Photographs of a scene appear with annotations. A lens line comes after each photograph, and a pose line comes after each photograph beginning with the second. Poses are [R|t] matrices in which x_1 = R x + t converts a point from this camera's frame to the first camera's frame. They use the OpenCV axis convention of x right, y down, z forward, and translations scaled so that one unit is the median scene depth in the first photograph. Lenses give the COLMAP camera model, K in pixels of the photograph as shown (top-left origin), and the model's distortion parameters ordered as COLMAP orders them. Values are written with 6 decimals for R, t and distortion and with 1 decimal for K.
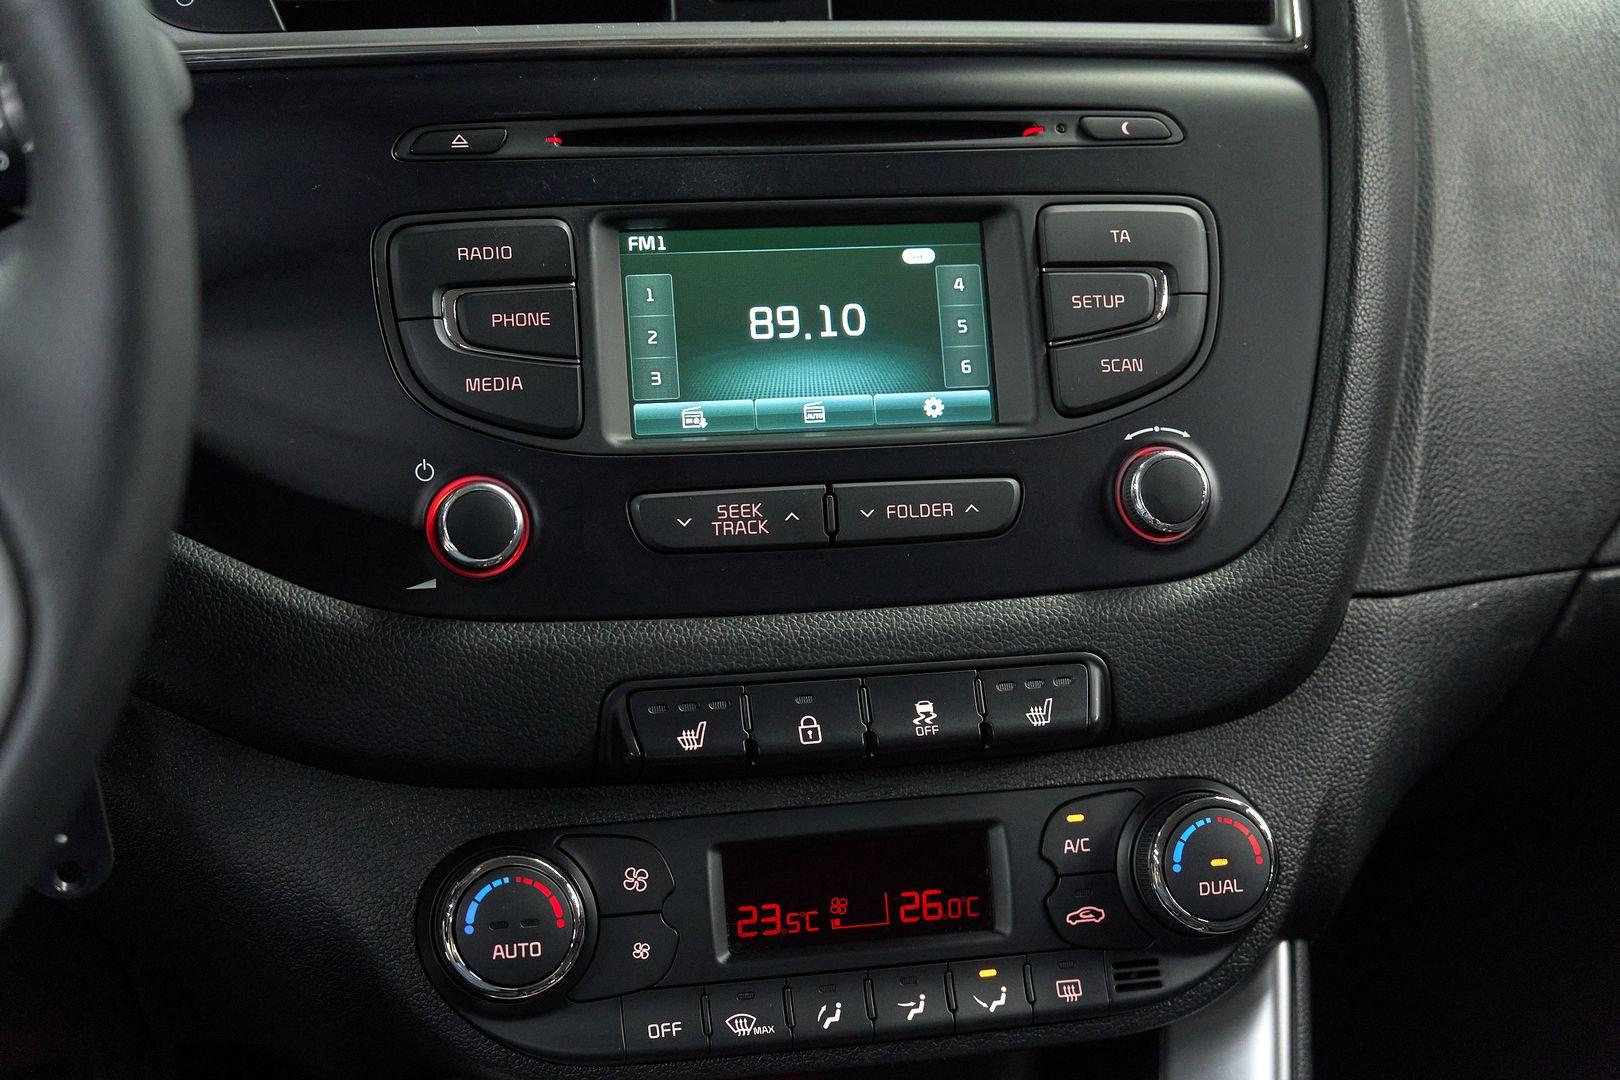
lens RADIAL K [[2713.8, 0, 814.7], [0, 2713.8, 542.6], [0, 0, 1]] dist [-0.096709, 0.000000]
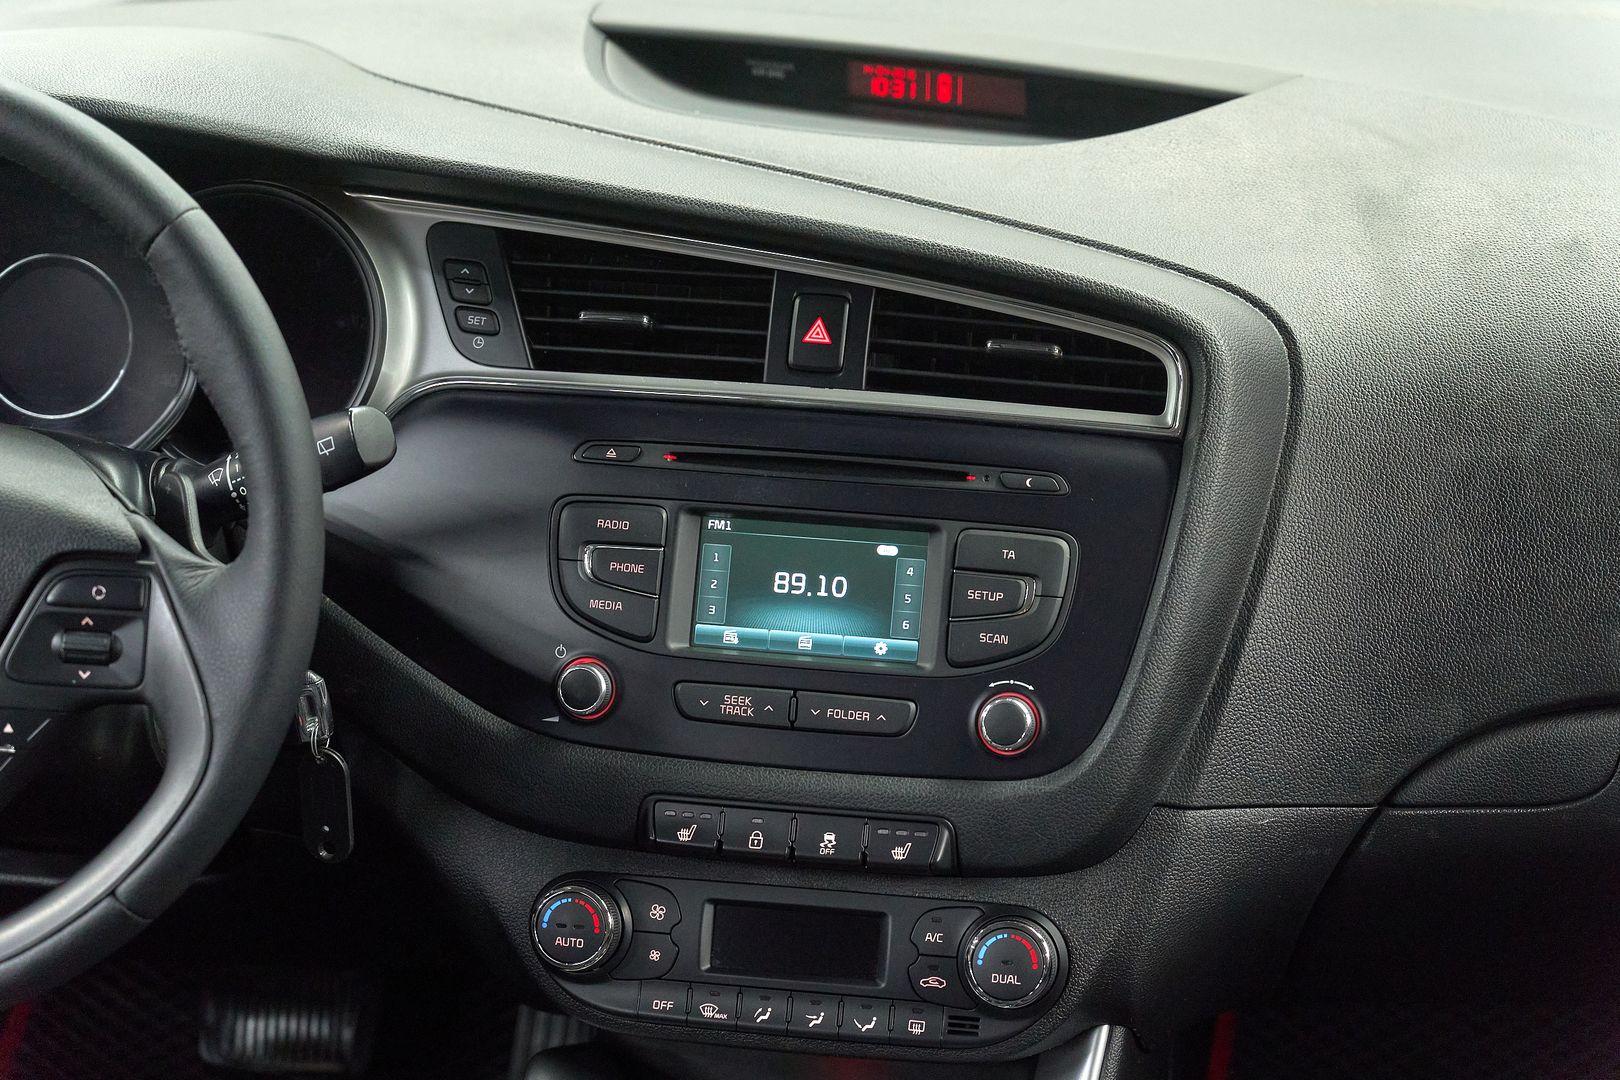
lens RADIAL K [[3090.6, 0, 822.3], [0, 3090.6, 548.5], [0, 0, 1]] dist [-0.136283, 0.000000]
pose [[0.922491, 0.124315, -0.365454, 0.673422], [-0.112680, 0.992212, 0.053087, -0.202557], [0.369207, -0.007792, 0.929315, -0.693300]]
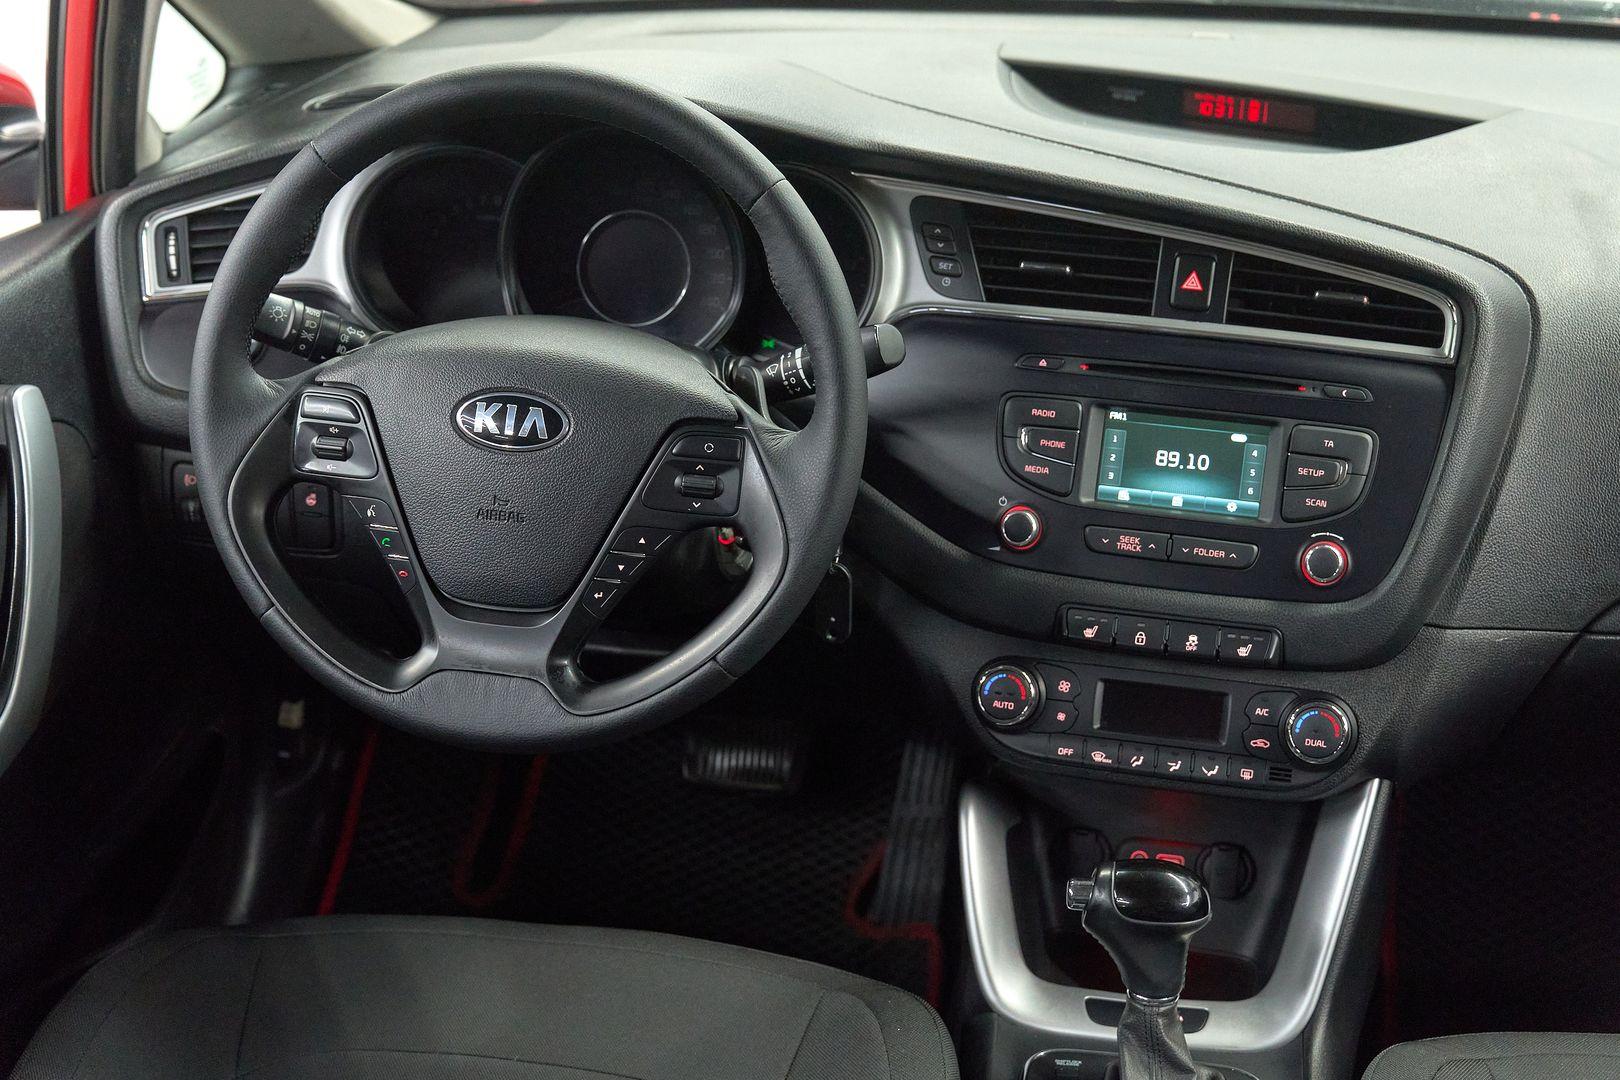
lens RADIAL K [[2172.9, 0, 821.6], [0, 2172.9, 539.8], [0, 0, 1]] dist [-0.068871, 0.000000]
pose [[0.889256, 0.174612, -0.422769, 0.511702], [-0.141712, 0.983964, 0.108320, -0.171745], [0.434903, -0.036413, 0.899741, -0.767408]]
